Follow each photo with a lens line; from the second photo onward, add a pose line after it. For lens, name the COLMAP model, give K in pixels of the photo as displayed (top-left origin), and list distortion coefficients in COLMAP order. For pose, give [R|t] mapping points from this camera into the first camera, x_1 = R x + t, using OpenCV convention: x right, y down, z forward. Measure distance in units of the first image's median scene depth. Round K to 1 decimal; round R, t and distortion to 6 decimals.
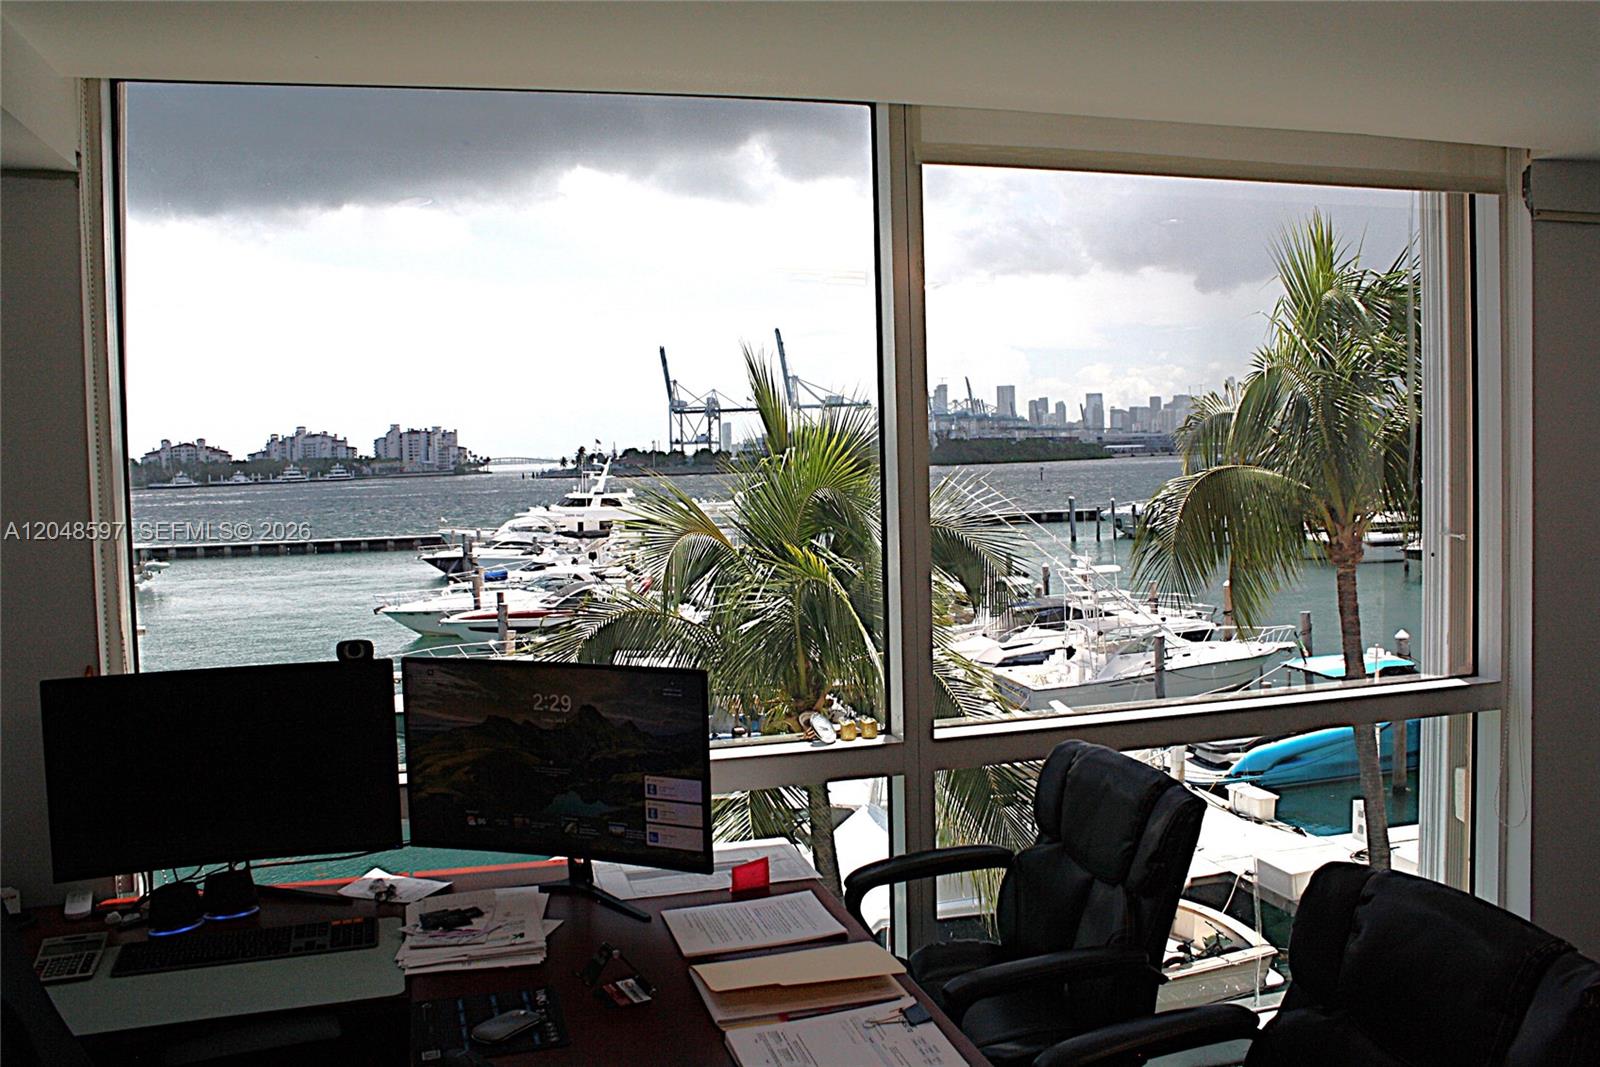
lens RADIAL K [[1338.2, 0, 811.7], [0, 1338.2, 503.1], [0, 0, 1]] dist [-0.172748, 0.141348]
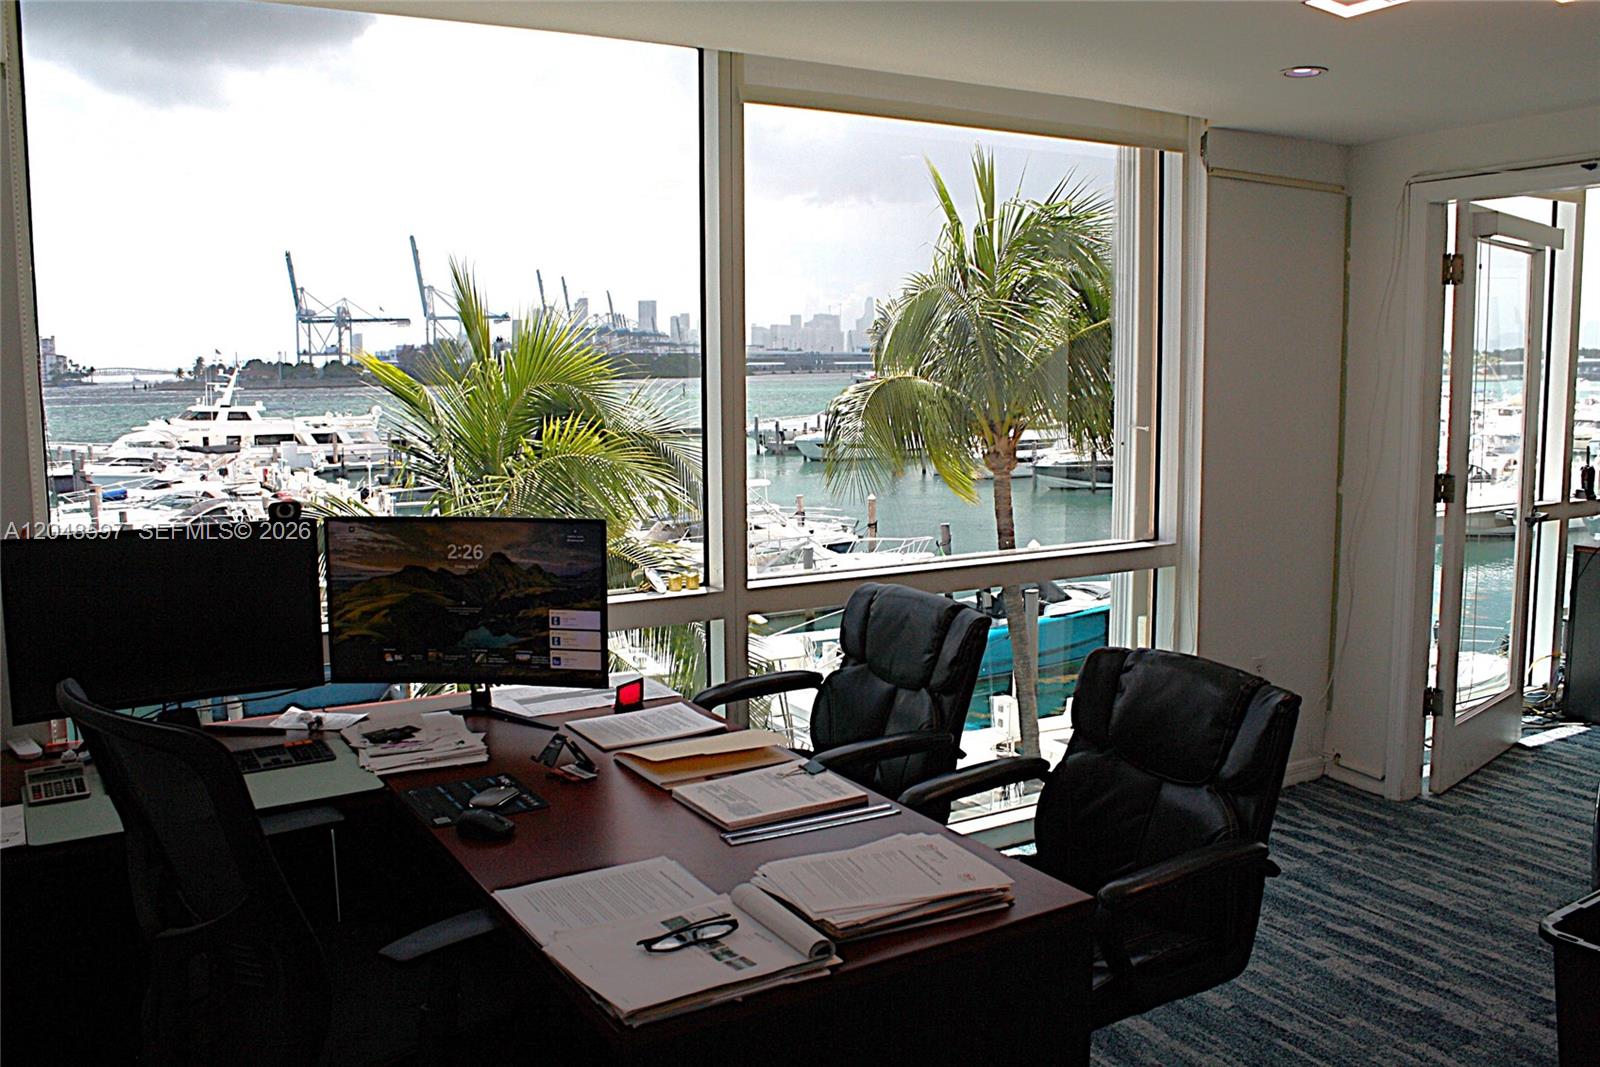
lens RADIAL K [[1350.3, 0, 822.5], [0, 1350.3, 489.4], [0, 0, 1]] dist [-0.176877, 0.131754]
pose [[0.962504, -0.005589, 0.271211, -0.176916], [-0.008533, 0.998669, 0.050863, 0.027327], [-0.271134, -0.051270, 0.961175, -0.183847]]
